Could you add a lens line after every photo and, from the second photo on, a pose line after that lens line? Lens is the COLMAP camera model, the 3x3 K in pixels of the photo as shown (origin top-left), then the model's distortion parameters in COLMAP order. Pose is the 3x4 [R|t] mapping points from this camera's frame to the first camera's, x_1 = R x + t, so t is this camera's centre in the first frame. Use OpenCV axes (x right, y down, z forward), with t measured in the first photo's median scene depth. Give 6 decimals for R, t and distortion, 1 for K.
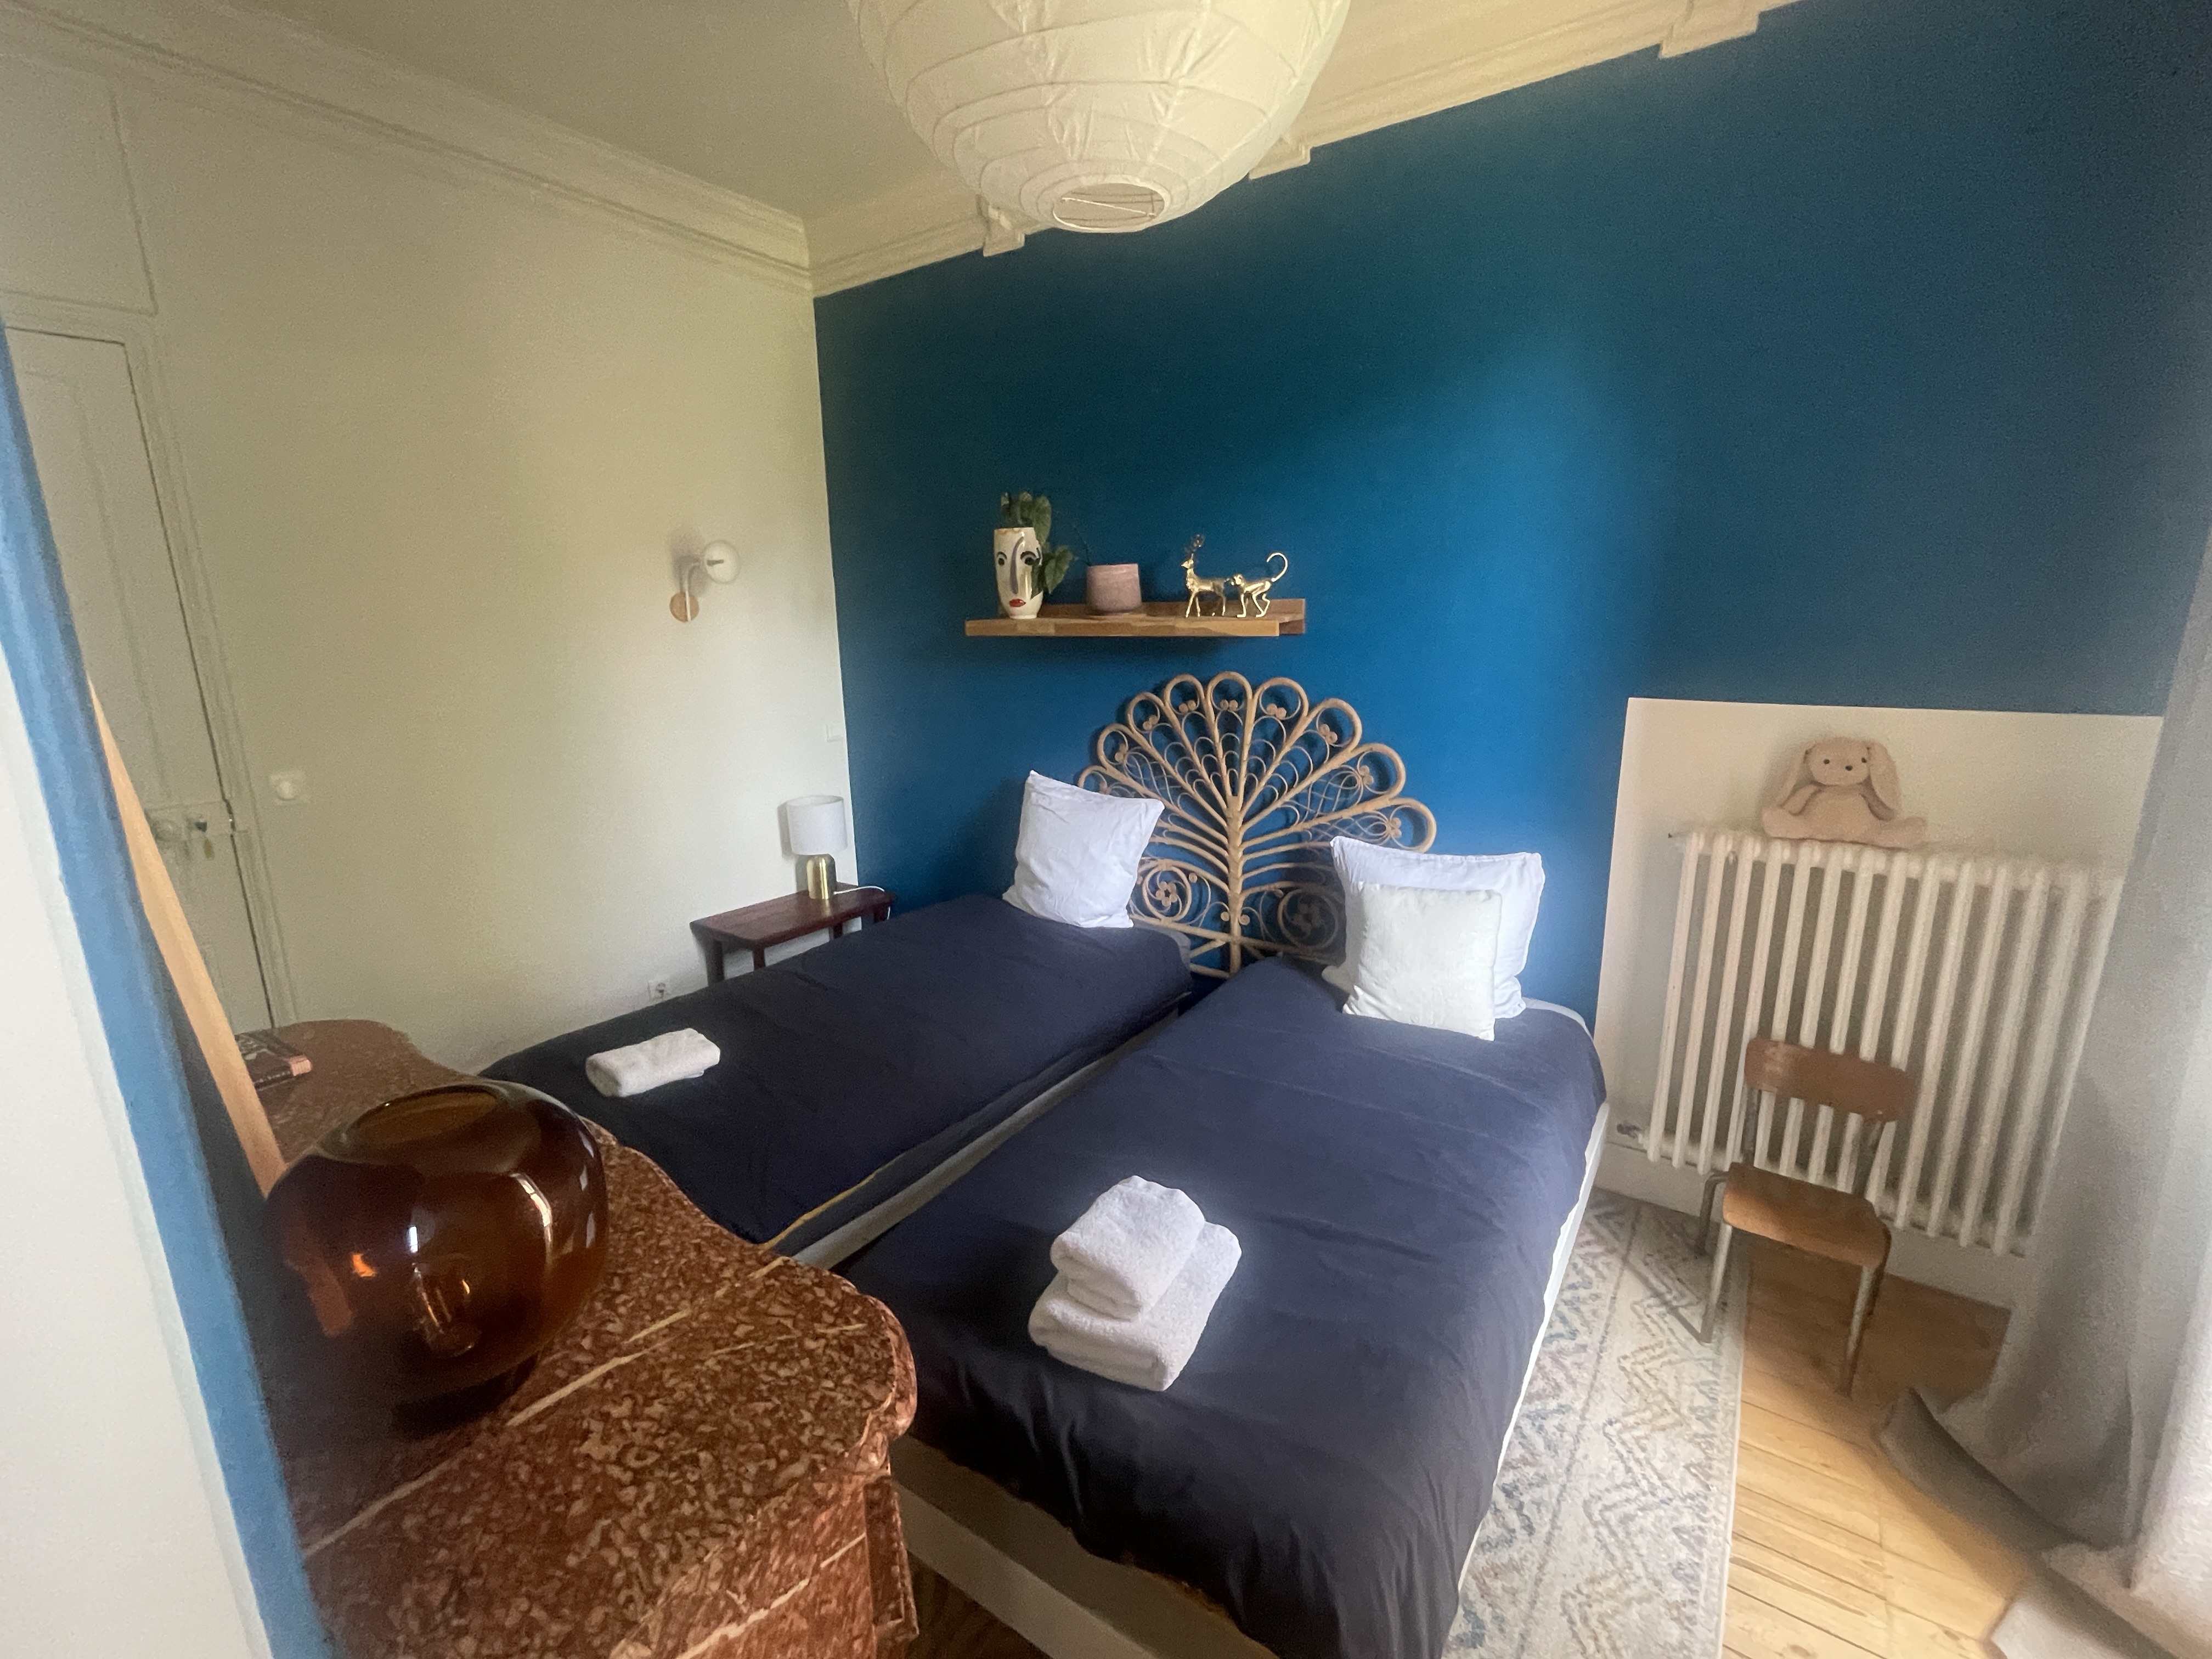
lens RADIAL K [[958.7, 0, 1107.6], [0, 958.7, 834.8], [0, 0, 1]] dist [0.001073, 0.000135]
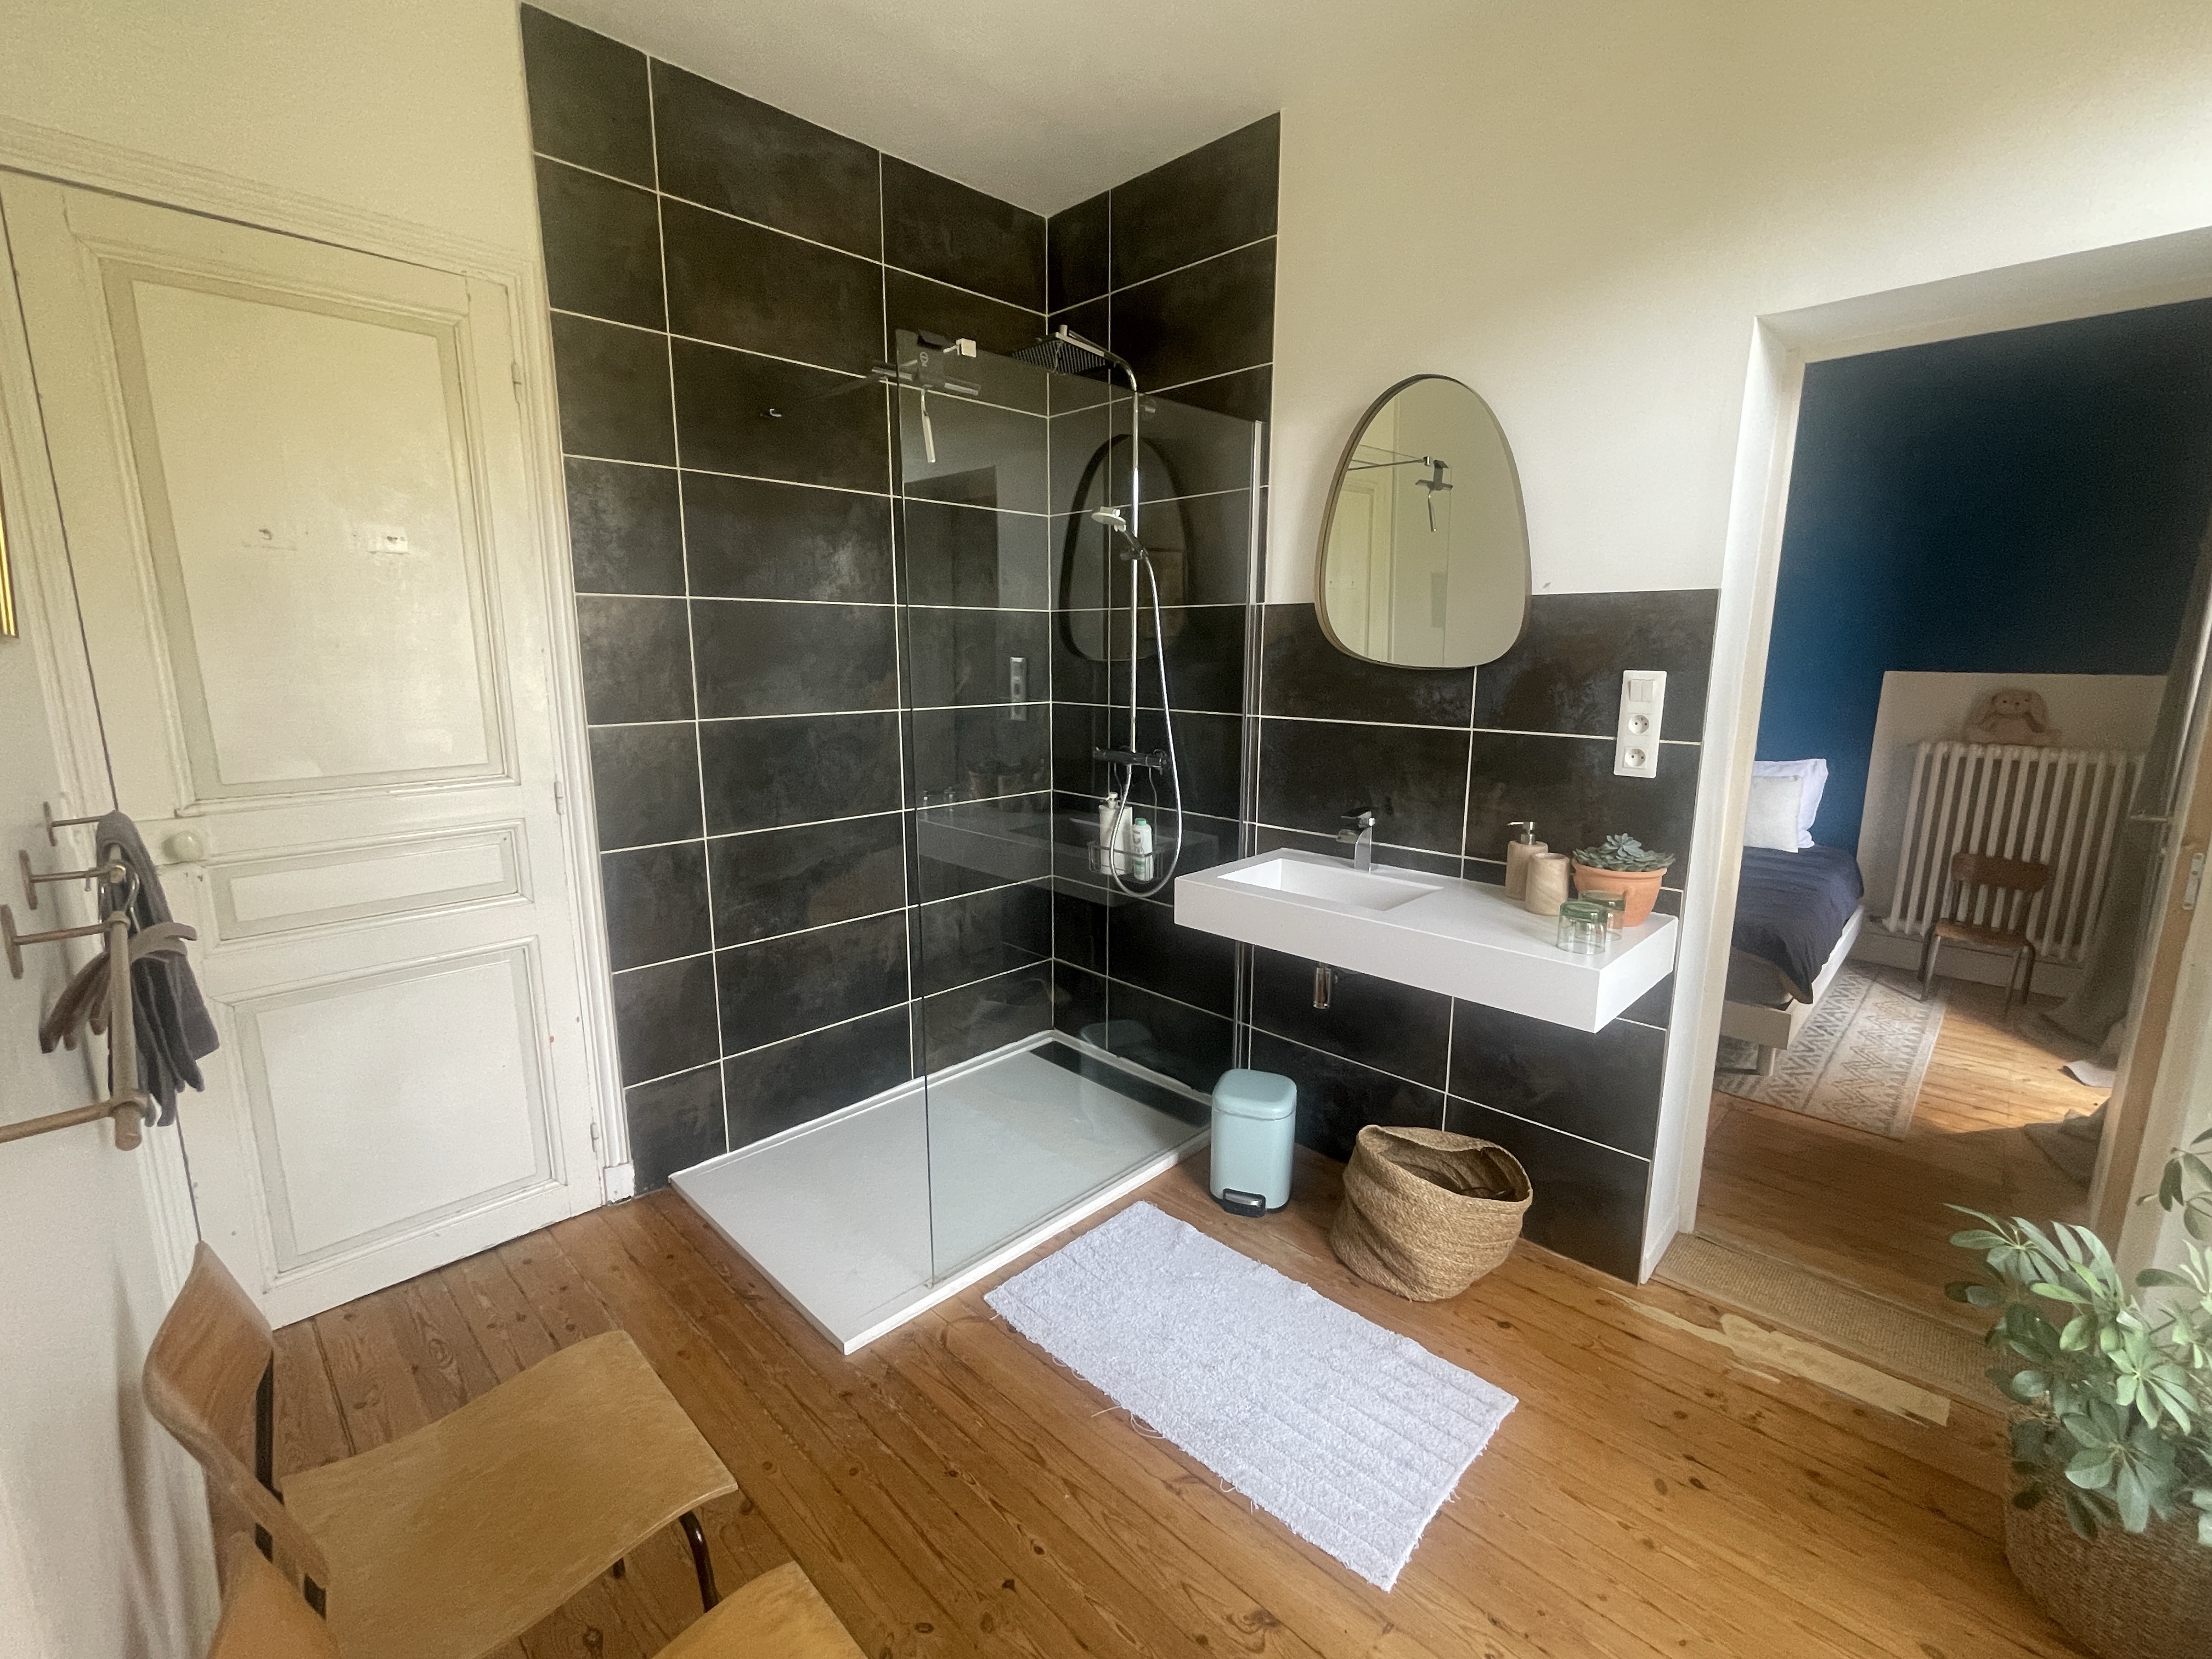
lens RADIAL K [[958.7, 0, 1105.3], [0, 958.7, 825.8], [0, 0, 1]] dist [0.001073, 0.000135]
pose [[0.986920, 0.043033, -0.155362, -0.683168], [-0.046982, 0.998657, -0.021837, 0.288448], [0.154214, 0.028851, 0.987616, -1.115658]]
